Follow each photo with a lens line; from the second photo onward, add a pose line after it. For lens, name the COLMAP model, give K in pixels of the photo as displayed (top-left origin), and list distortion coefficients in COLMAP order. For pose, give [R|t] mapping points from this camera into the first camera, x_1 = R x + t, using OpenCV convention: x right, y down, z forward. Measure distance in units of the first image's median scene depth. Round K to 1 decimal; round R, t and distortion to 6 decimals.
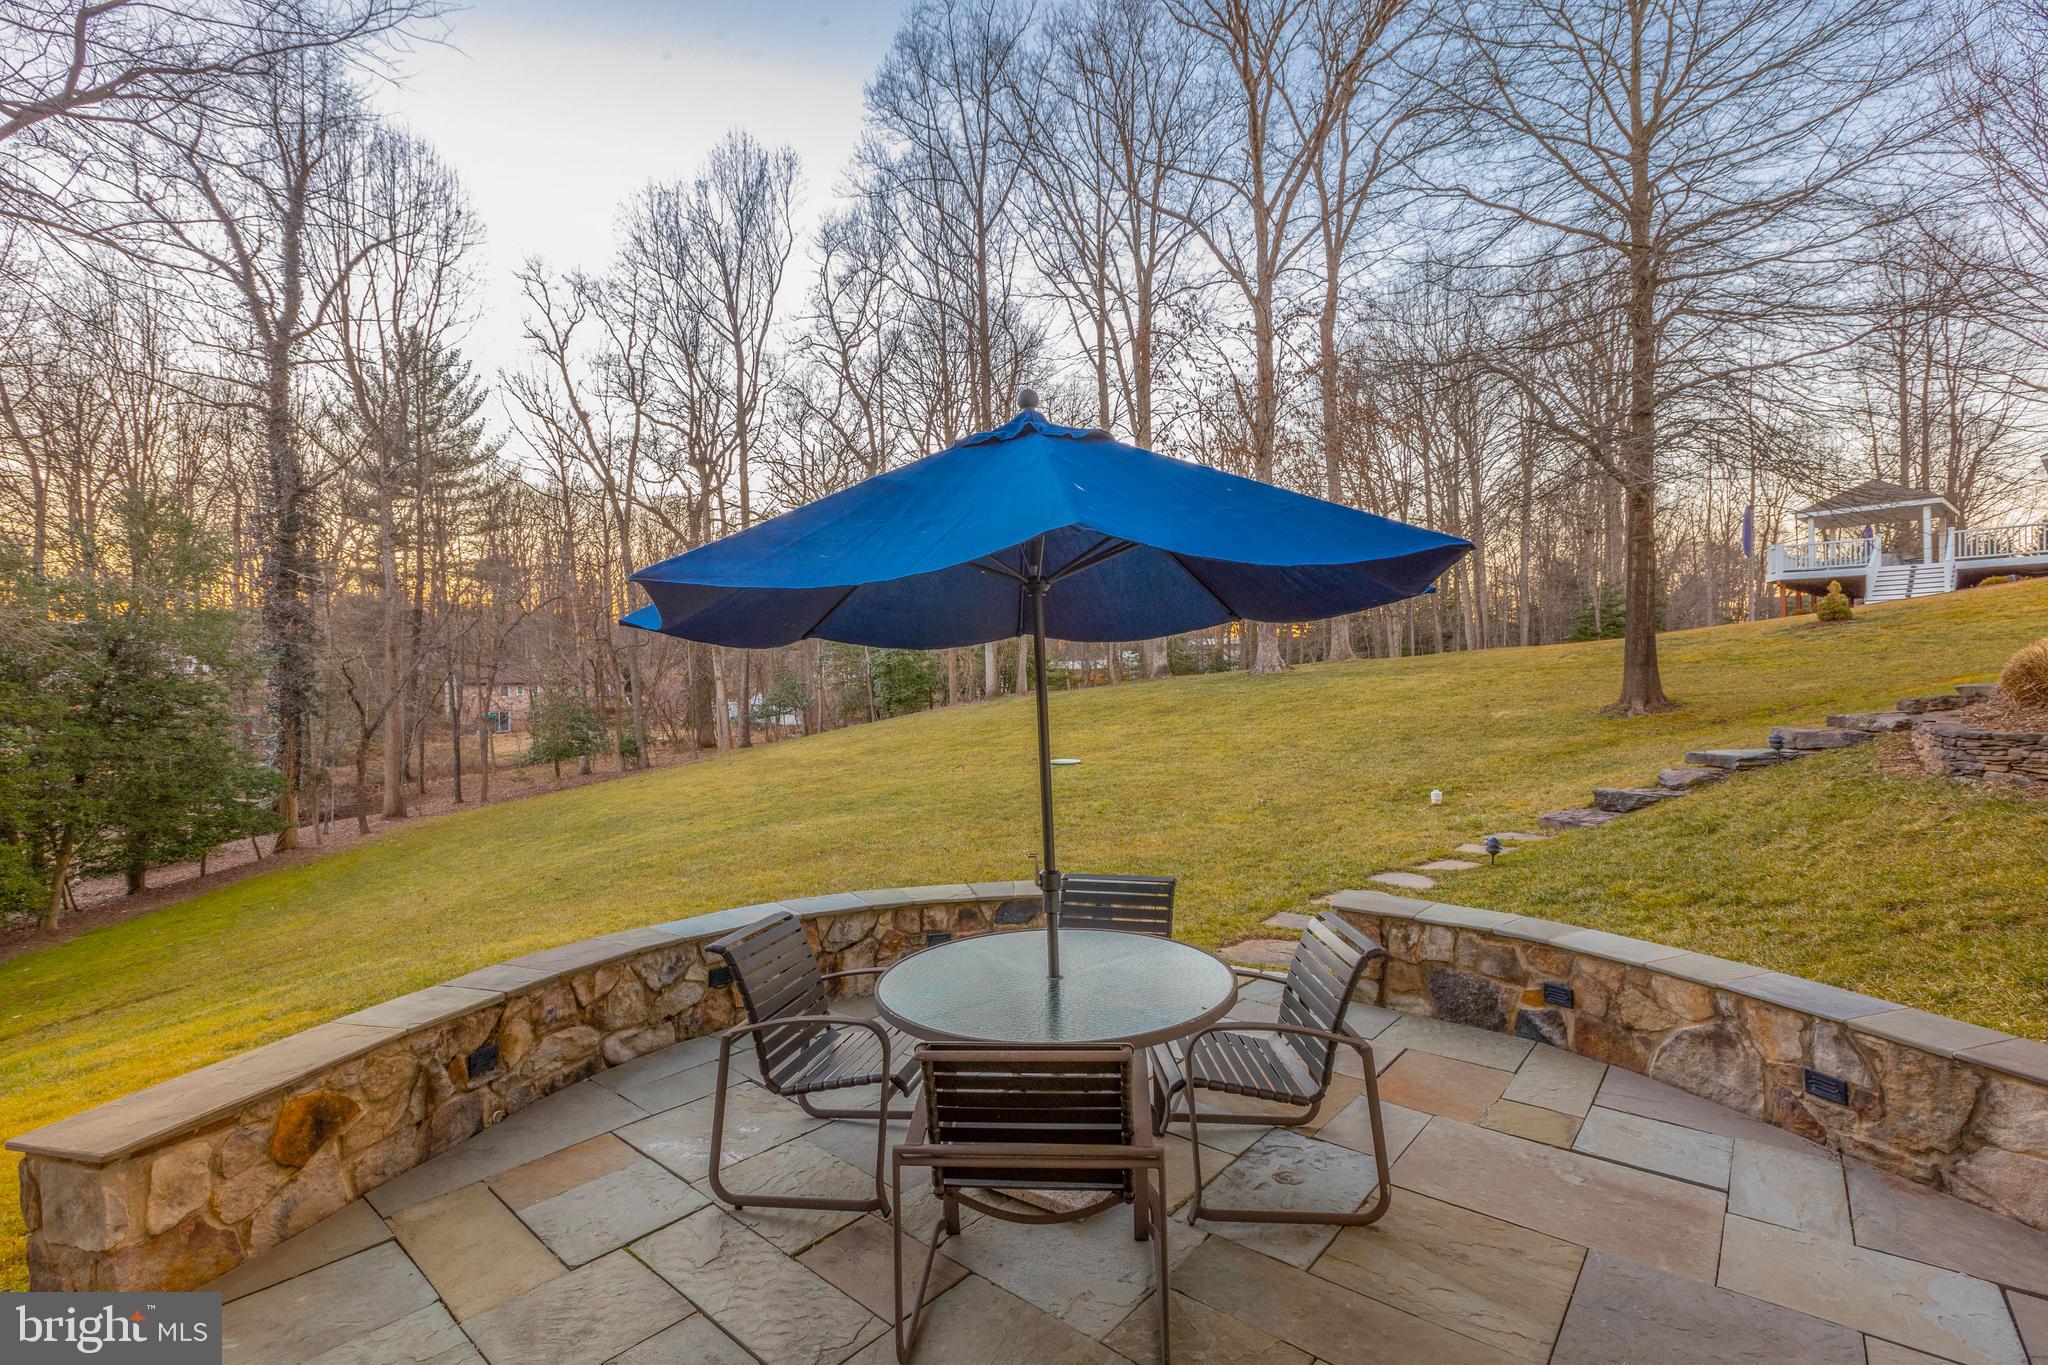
lens RADIAL K [[910.7, 0, 1028.9], [0, 910.7, 682.4], [0, 0, 1]] dist [-0.009430, -0.000183]
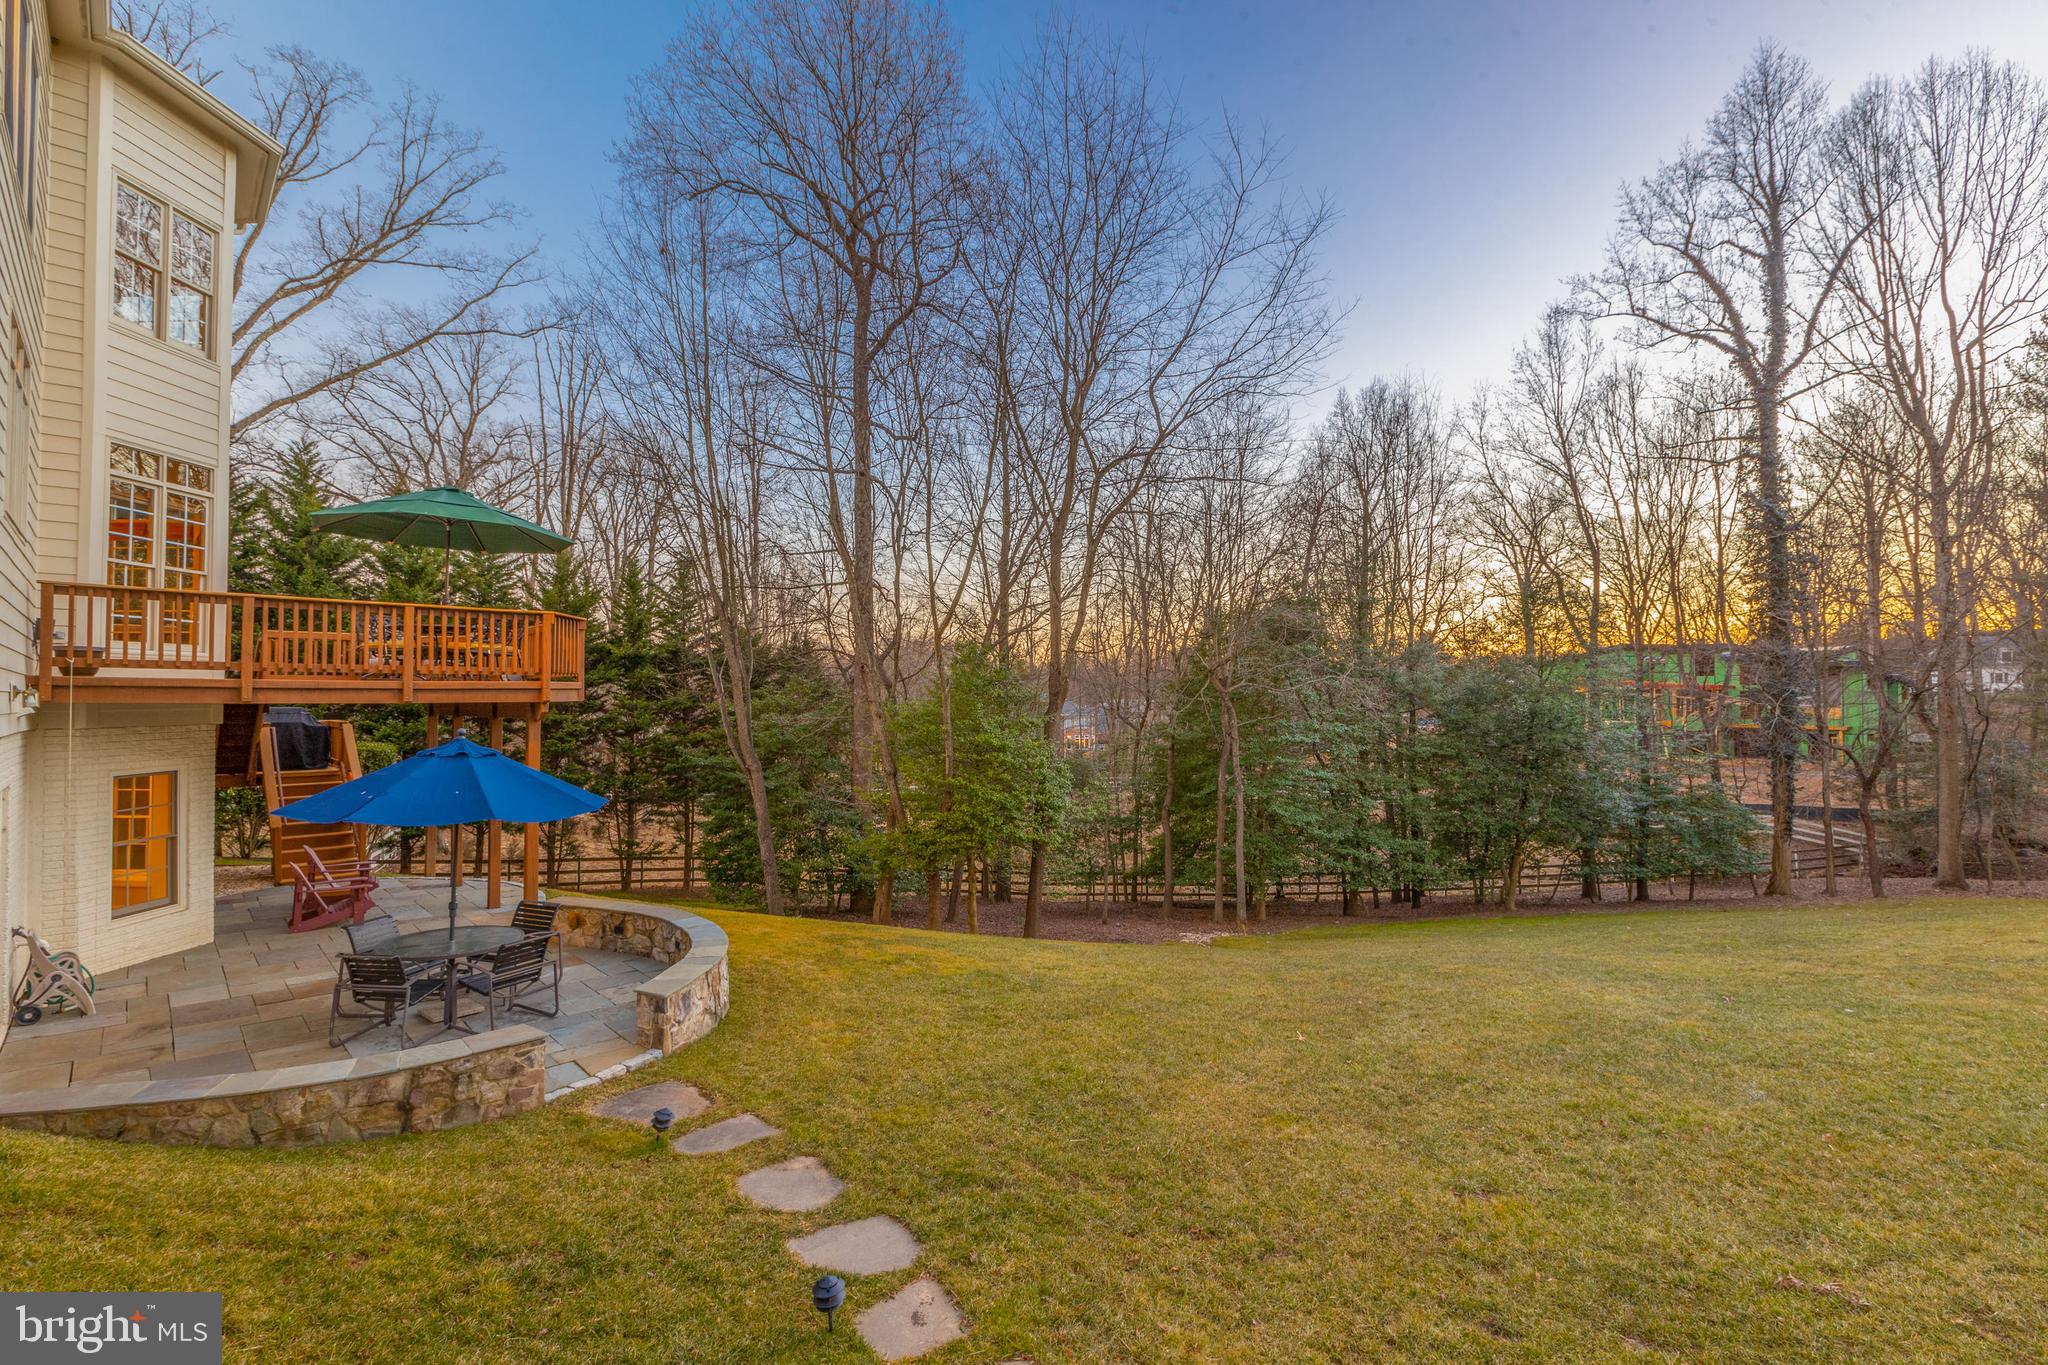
lens RADIAL K [[910.7, 0, 1028.9], [0, 910.7, 682.4], [0, 0, 1]] dist [-0.009430, -0.000183]
pose [[-0.086821, -0.004300, -0.996215, 0.244344], [-0.001129, 0.999990, -0.004217, -0.042424], [0.996223, 0.000759, -0.086825, 0.277257]]
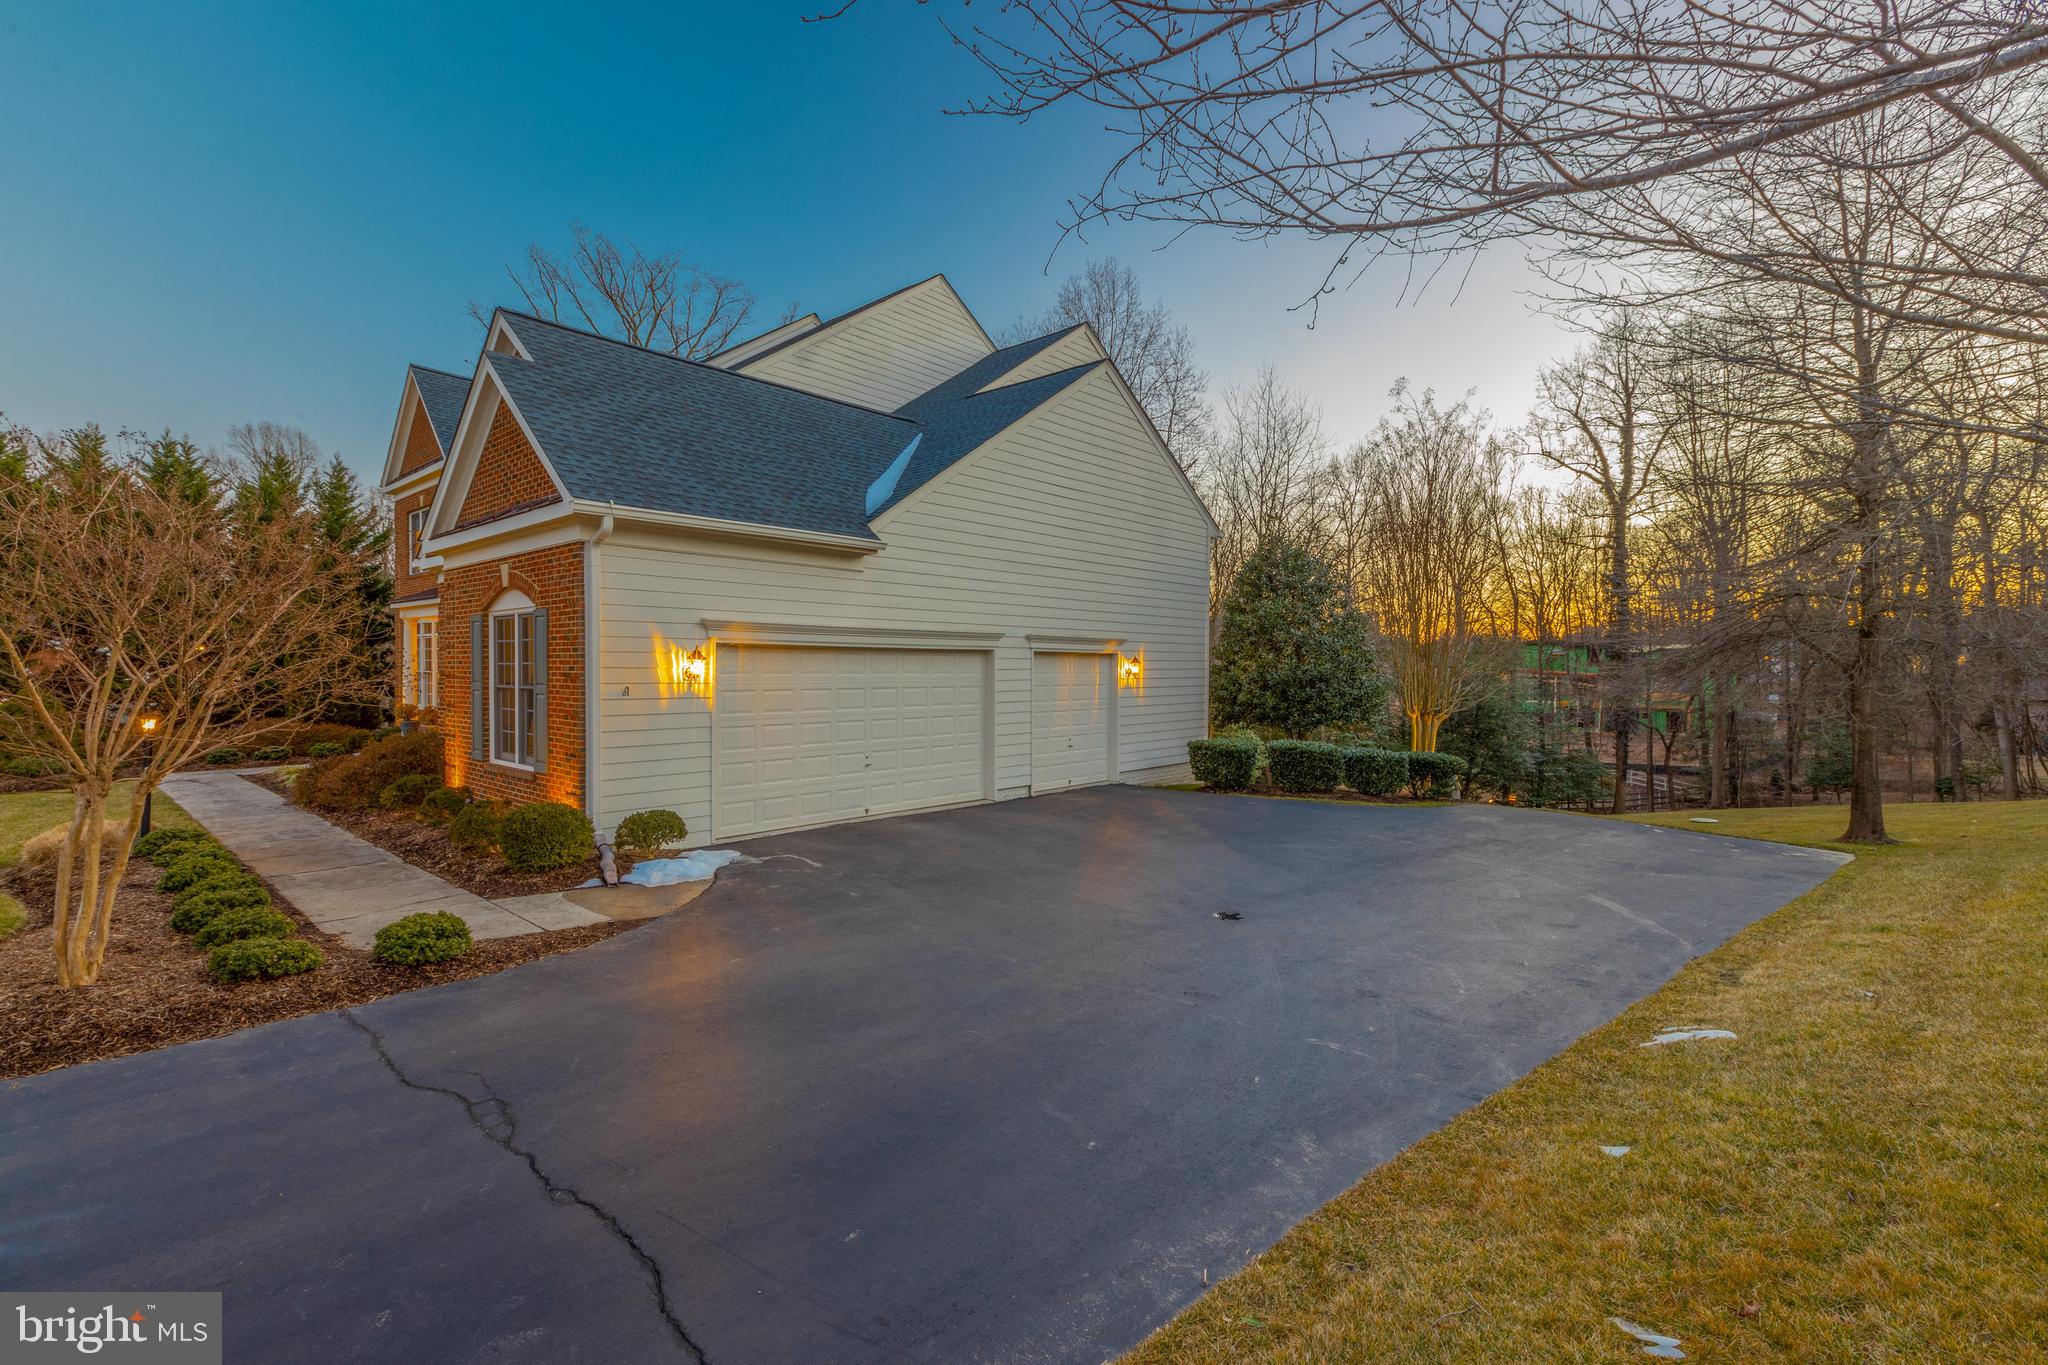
lens RADIAL K [[905.6, 0, 1018.5], [0, 905.6, 675.1], [0, 0, 1]] dist [-0.002300, -0.000328]
pose [[-0.001867, 0.024955, -0.999687, 0.857908], [-0.011944, 0.999617, 0.024975, -0.102776], [0.999927, 0.011987, -0.001569, -0.099519]]
